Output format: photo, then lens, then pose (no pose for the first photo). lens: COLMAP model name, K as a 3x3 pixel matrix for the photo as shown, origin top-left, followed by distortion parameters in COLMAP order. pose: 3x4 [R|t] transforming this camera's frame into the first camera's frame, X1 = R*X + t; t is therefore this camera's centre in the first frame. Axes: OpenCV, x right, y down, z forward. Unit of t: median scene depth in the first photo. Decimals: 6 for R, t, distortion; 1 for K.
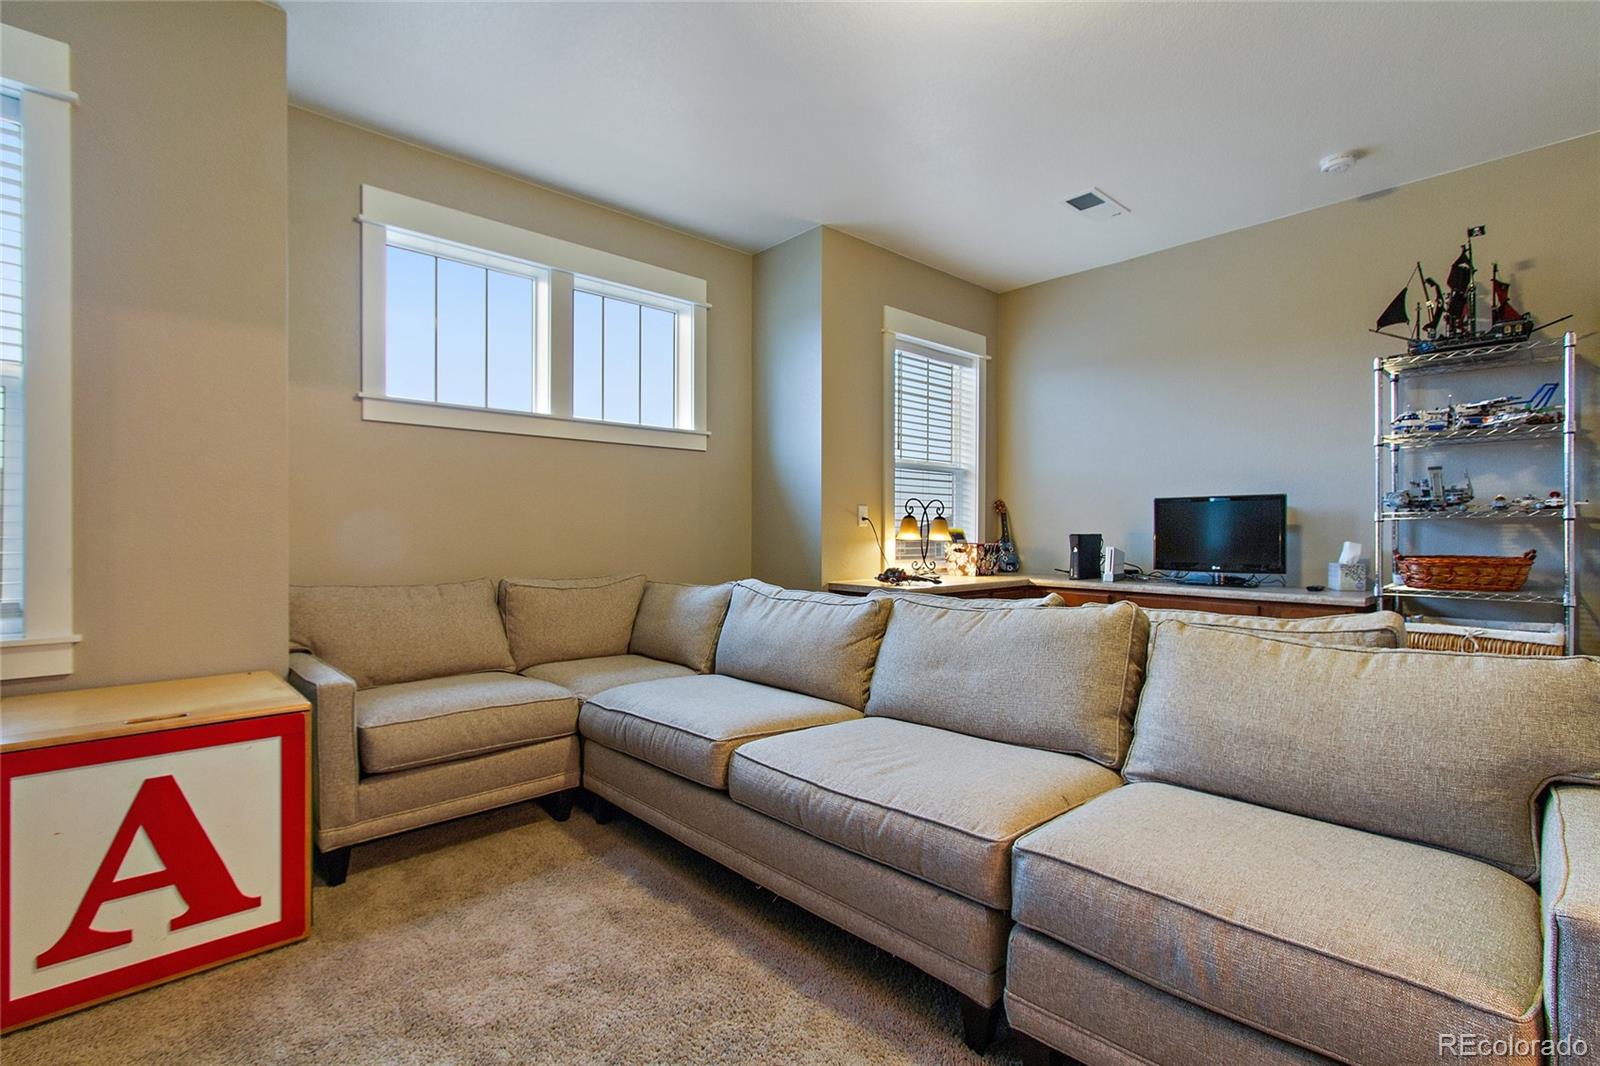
lens RADIAL K [[731.2, 0, 806.7], [0, 731.2, 539.4], [0, 0, 1]] dist [0.003903, 0.000072]
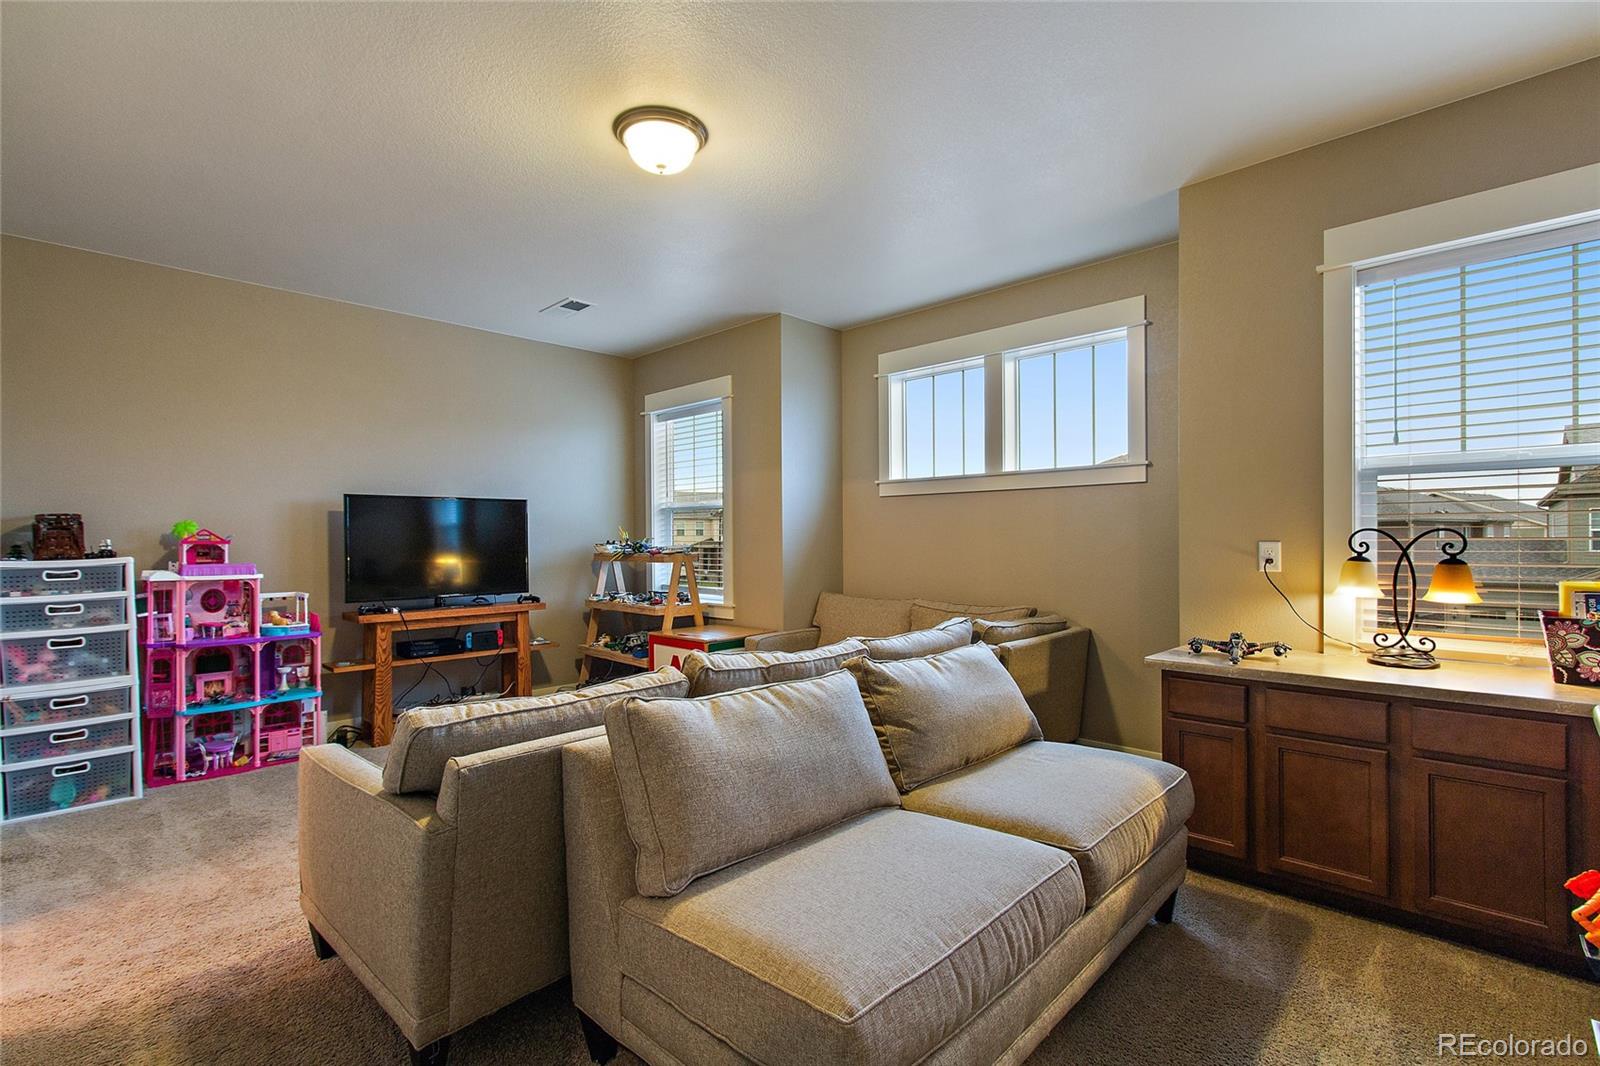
lens RADIAL K [[731.2, 0, 806.7], [0, 731.2, 539.4], [0, 0, 1]] dist [0.003903, 0.000072]
pose [[0.070649, -0.001473, -0.997500, 0.781839], [-0.006133, 0.999979, -0.001911, -0.046823], [0.997482, 0.006253, 0.070639, 0.541358]]
